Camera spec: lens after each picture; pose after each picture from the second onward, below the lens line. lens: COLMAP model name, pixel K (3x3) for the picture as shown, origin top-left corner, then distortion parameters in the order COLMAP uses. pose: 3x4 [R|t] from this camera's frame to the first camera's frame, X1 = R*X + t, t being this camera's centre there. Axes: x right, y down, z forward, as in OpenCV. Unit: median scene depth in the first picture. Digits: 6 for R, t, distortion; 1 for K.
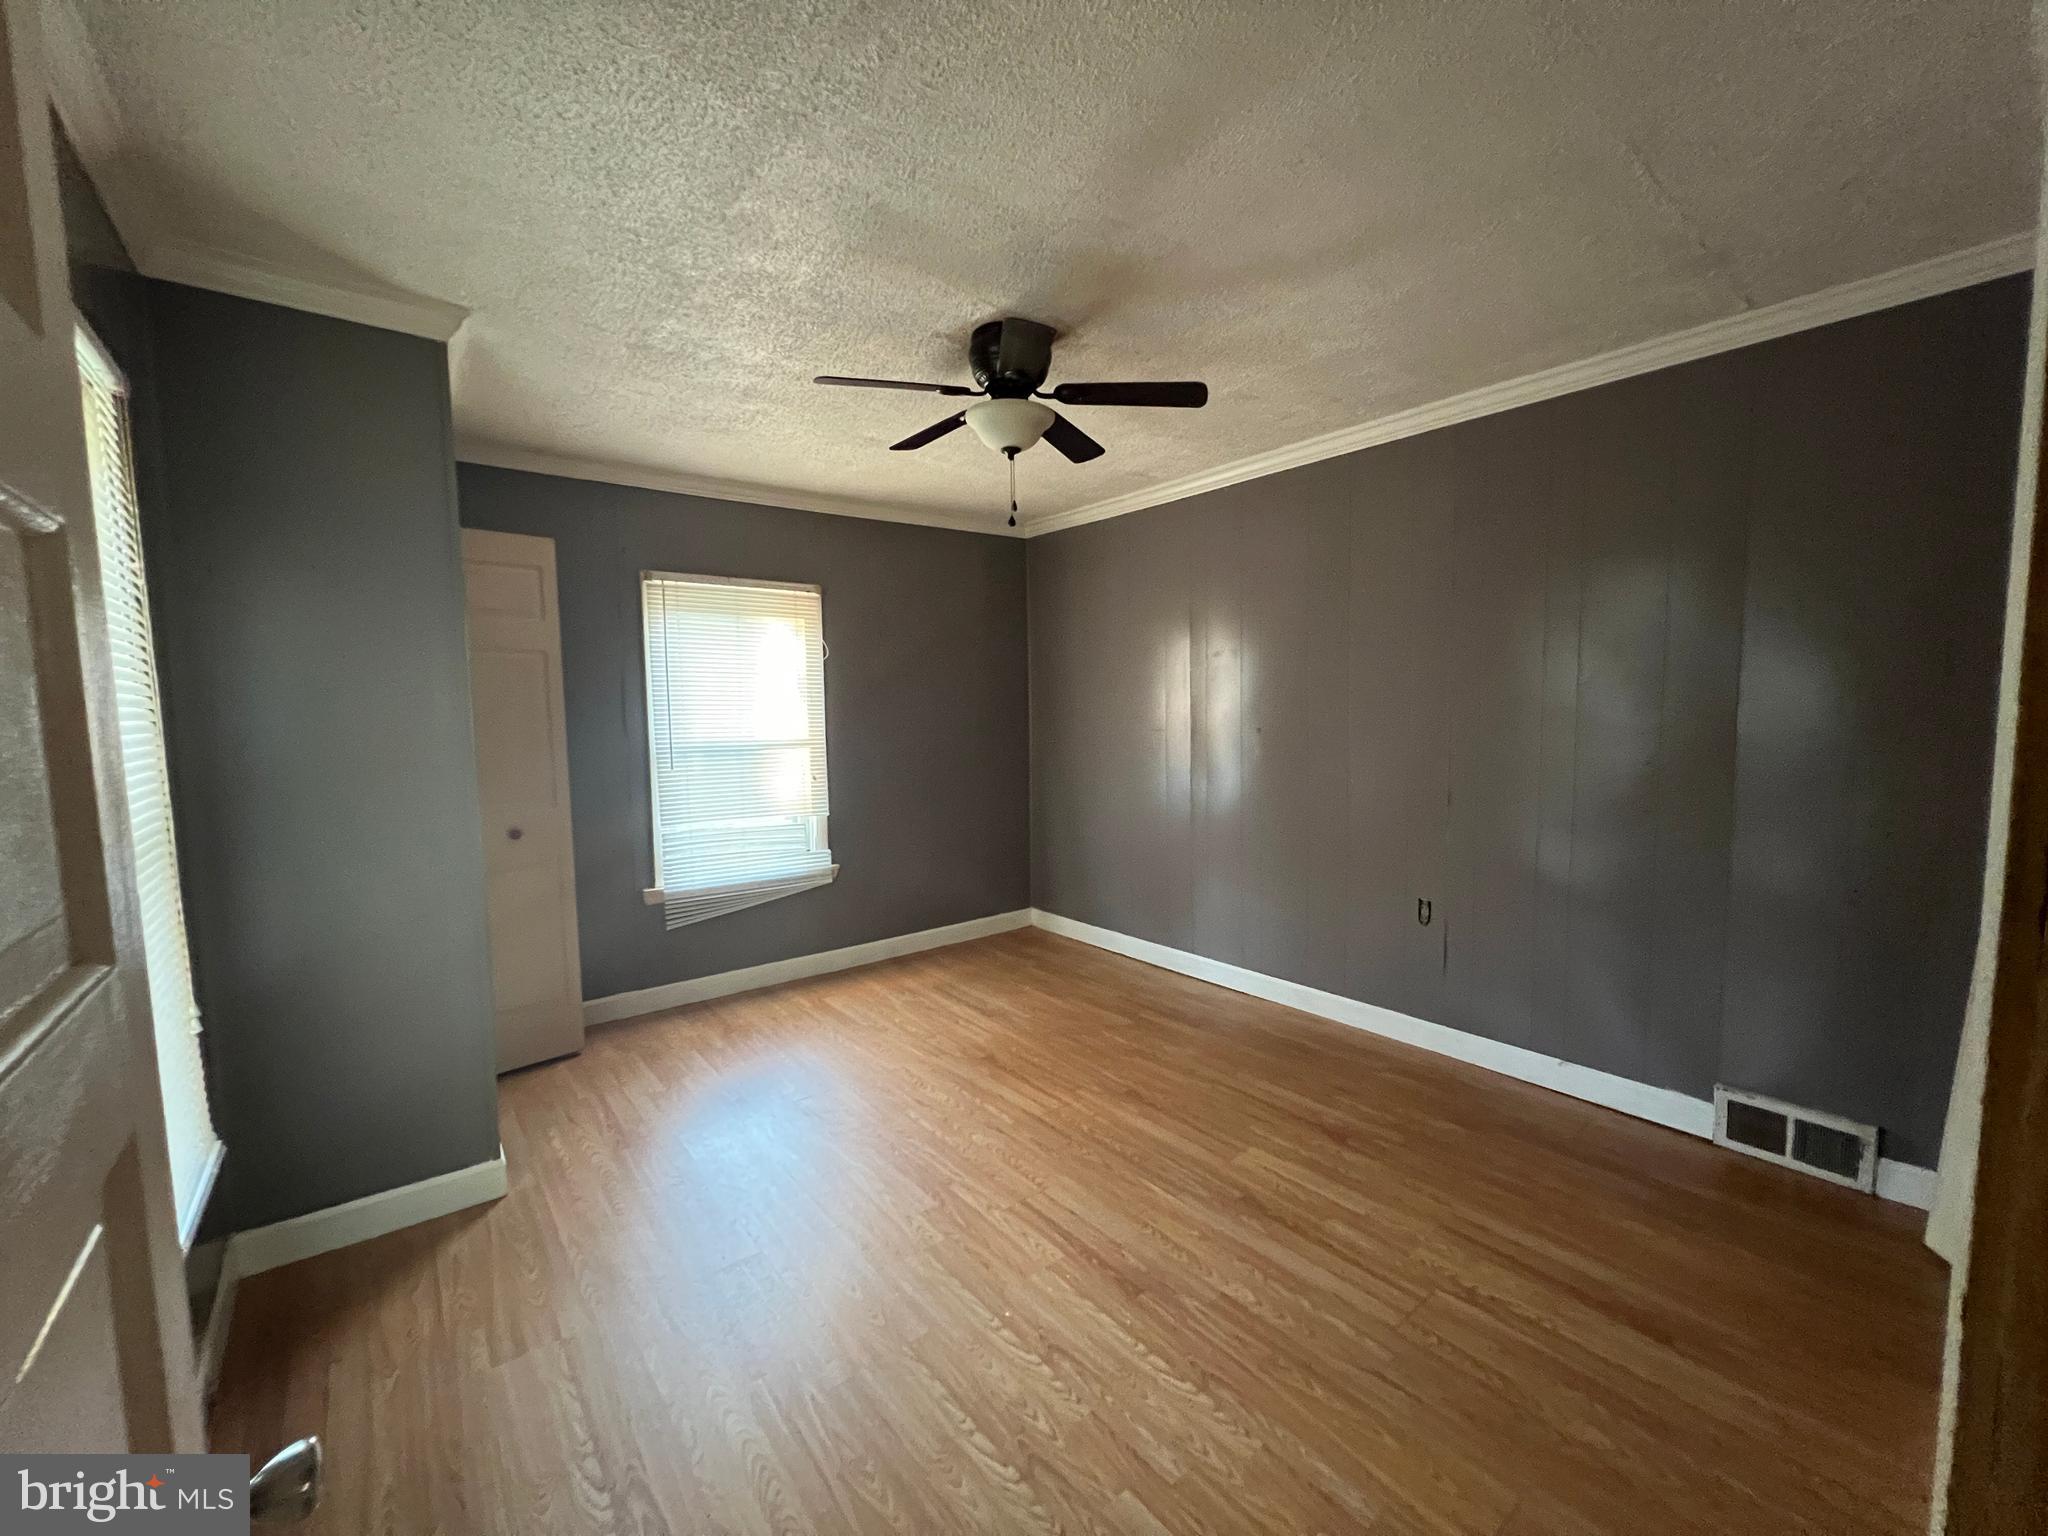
lens RADIAL K [[818.2, 0, 1021.7], [0, 818.2, 764.4], [0, 0, 1]] dist [-0.003173, 0.000791]
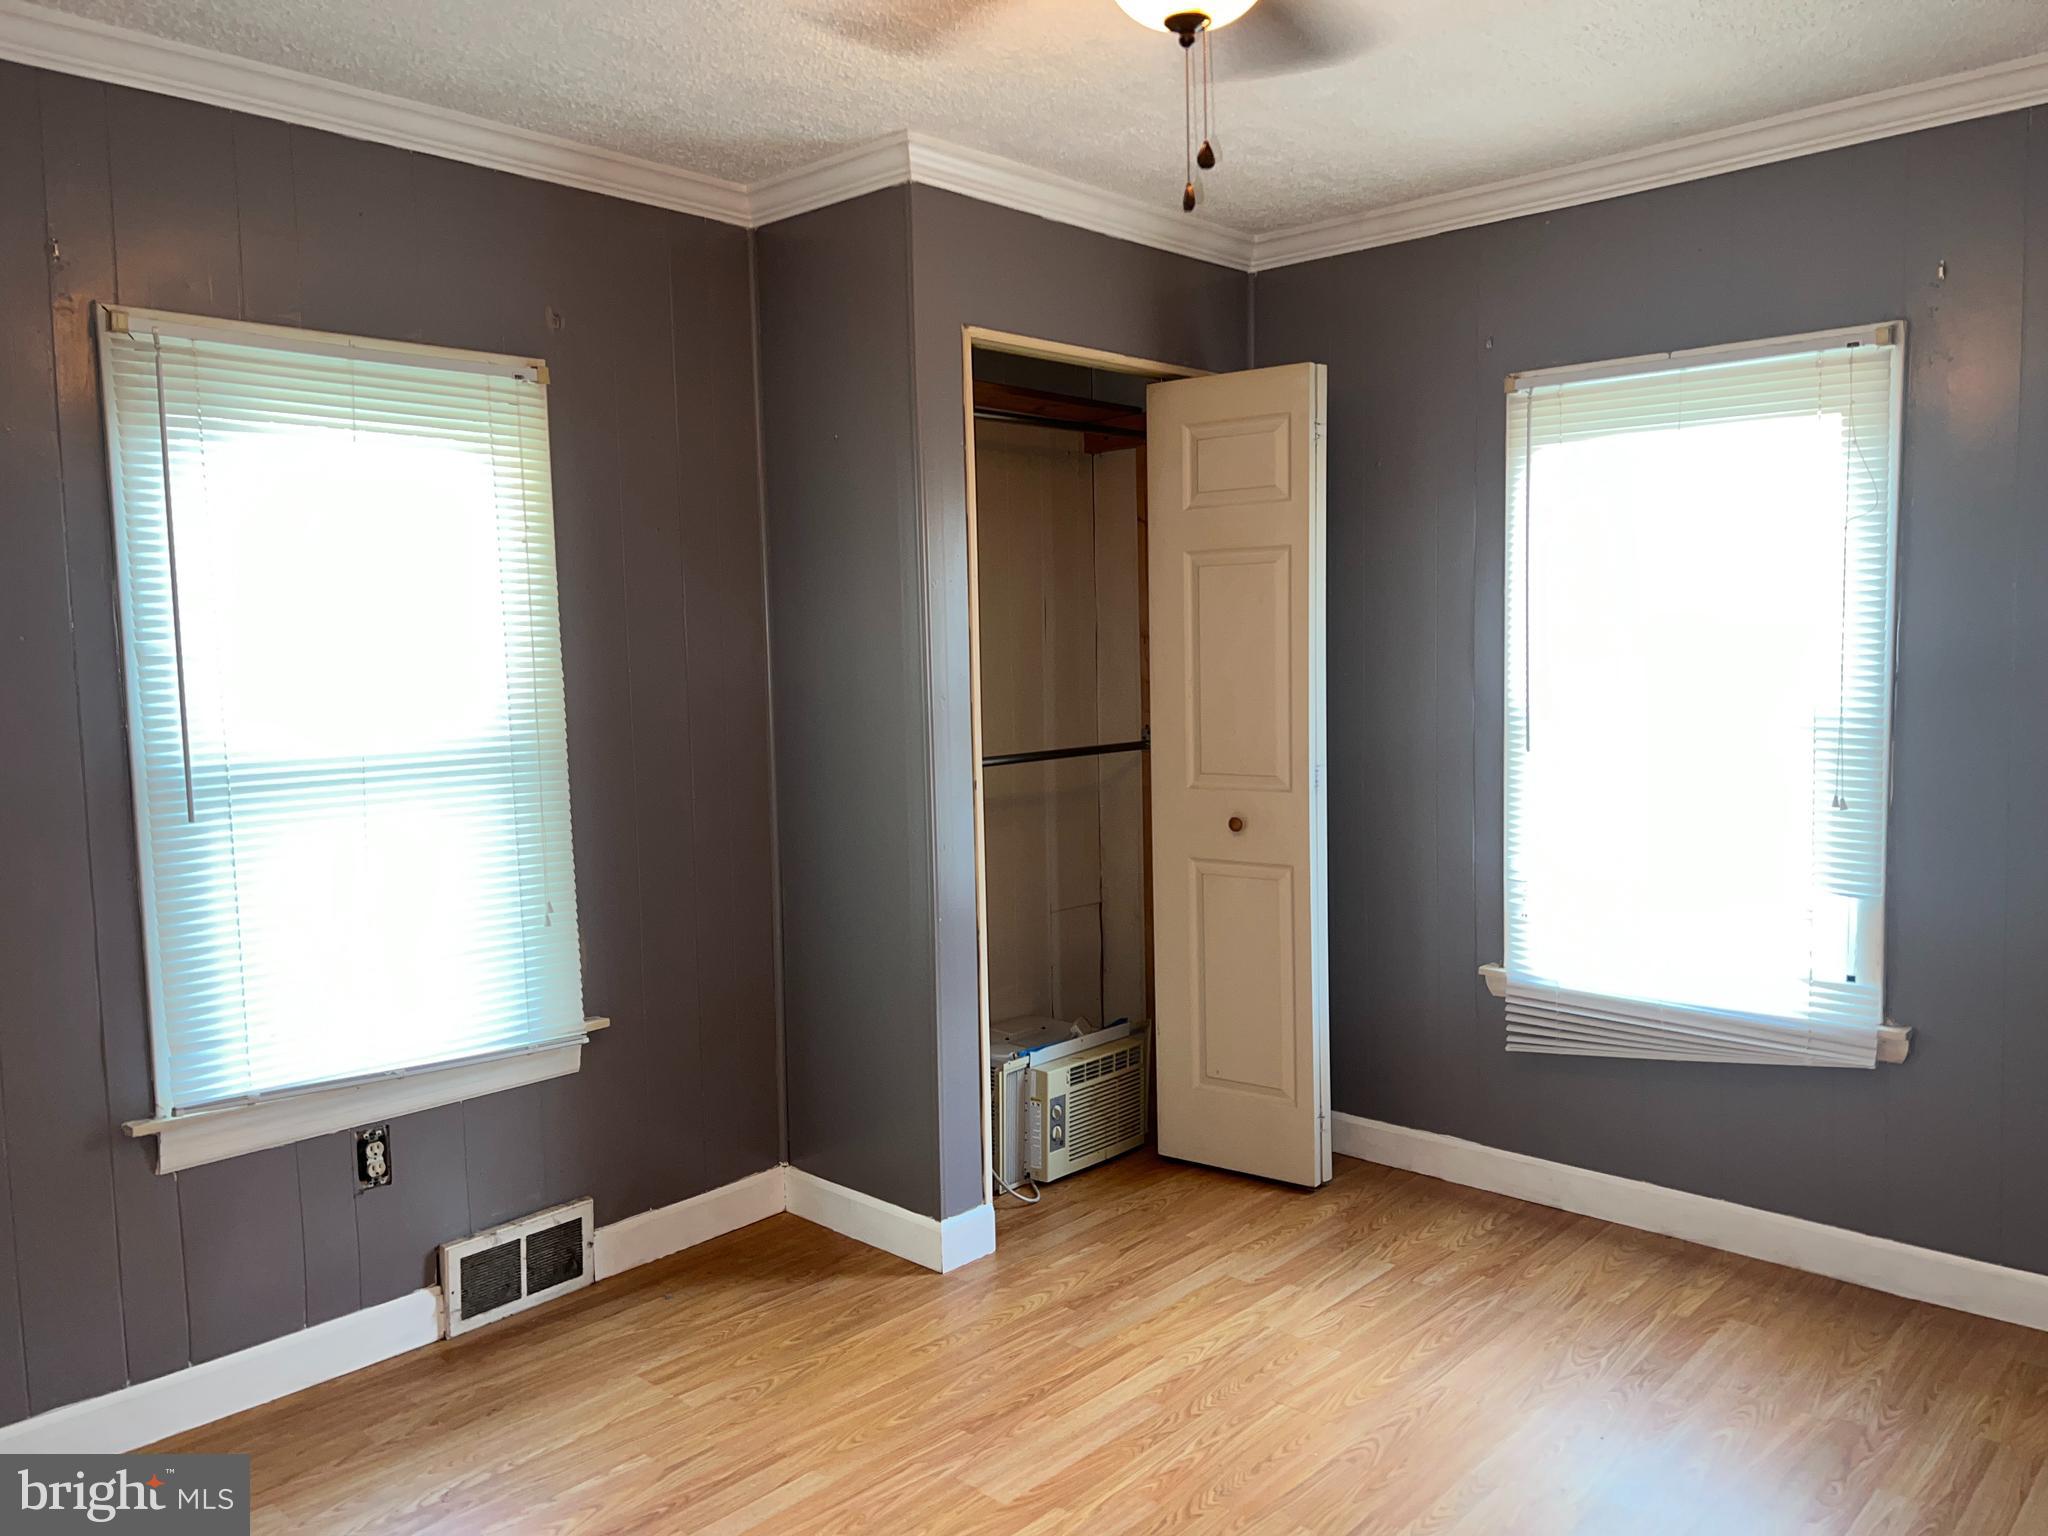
lens RADIAL K [[1544.2, 0, 1032.1], [0, 1544.2, 766.0], [0, 0, 1]] dist [0.049101, -0.050173]
pose [[0.156981, 0.091597, -0.983345, 0.646033], [-0.055926, 0.994916, 0.083747, -0.063989], [0.986017, 0.041847, 0.161306, 0.683235]]
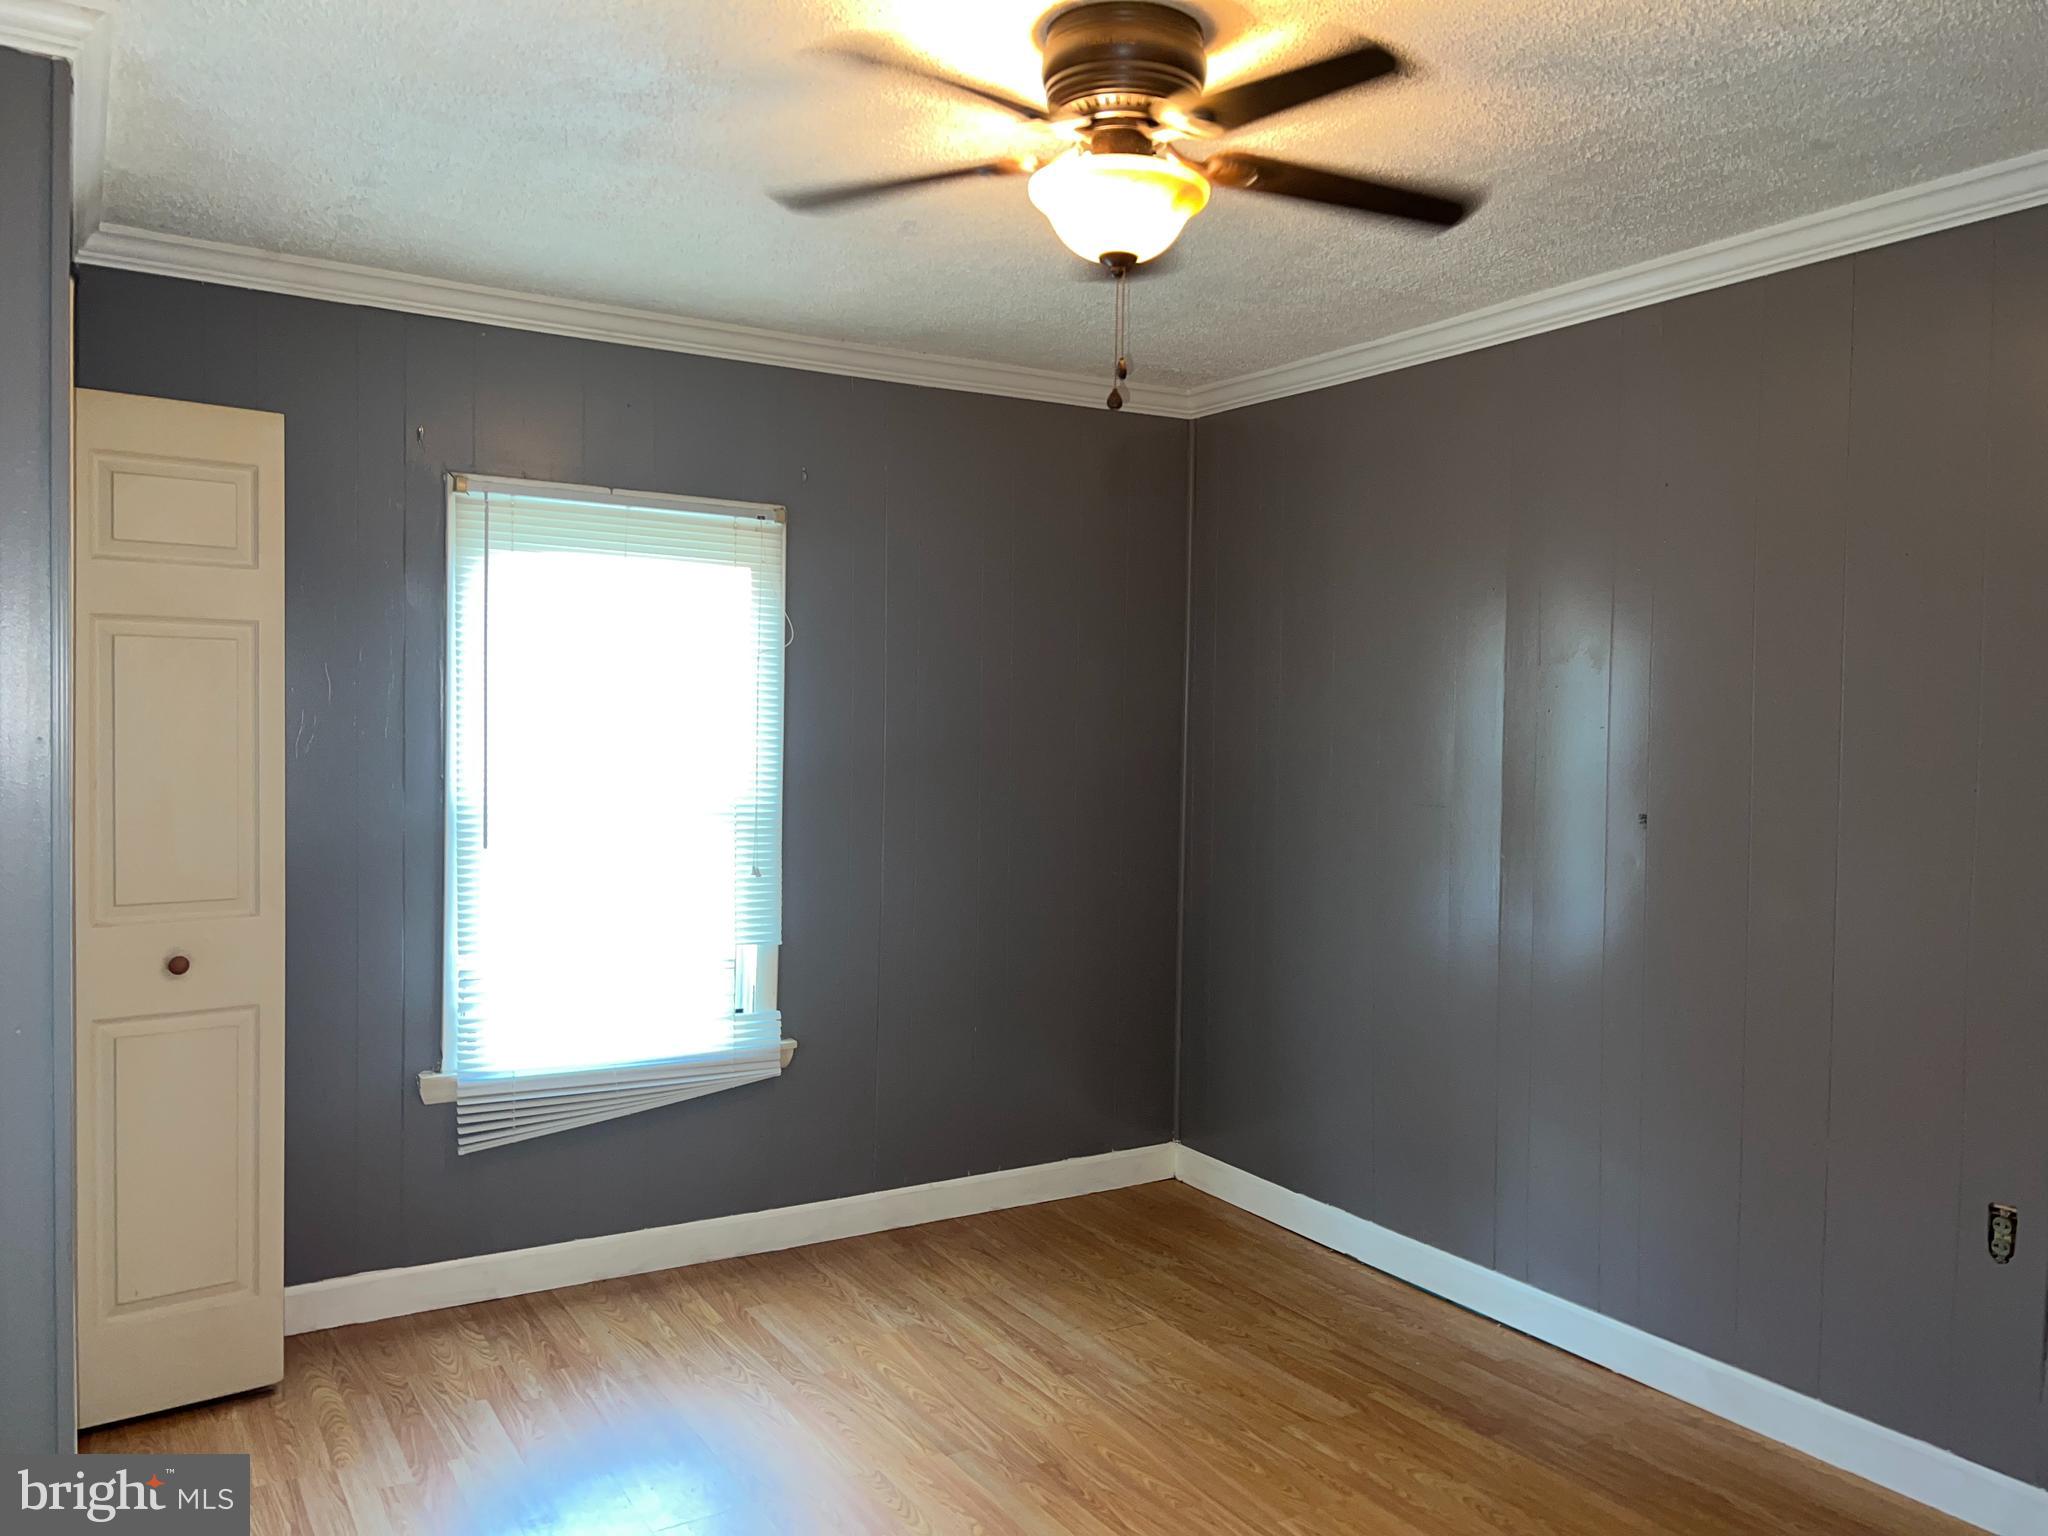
lens RADIAL K [[1544.2, 0, 1033.4], [0, 1544.2, 761.5], [0, 0, 1]] dist [0.049101, -0.050173]
pose [[0.992574, 0.036830, -0.115936, 0.048205], [-0.041587, 0.998378, -0.038876, -0.032583], [0.114317, 0.043409, 0.992496, 0.056344]]
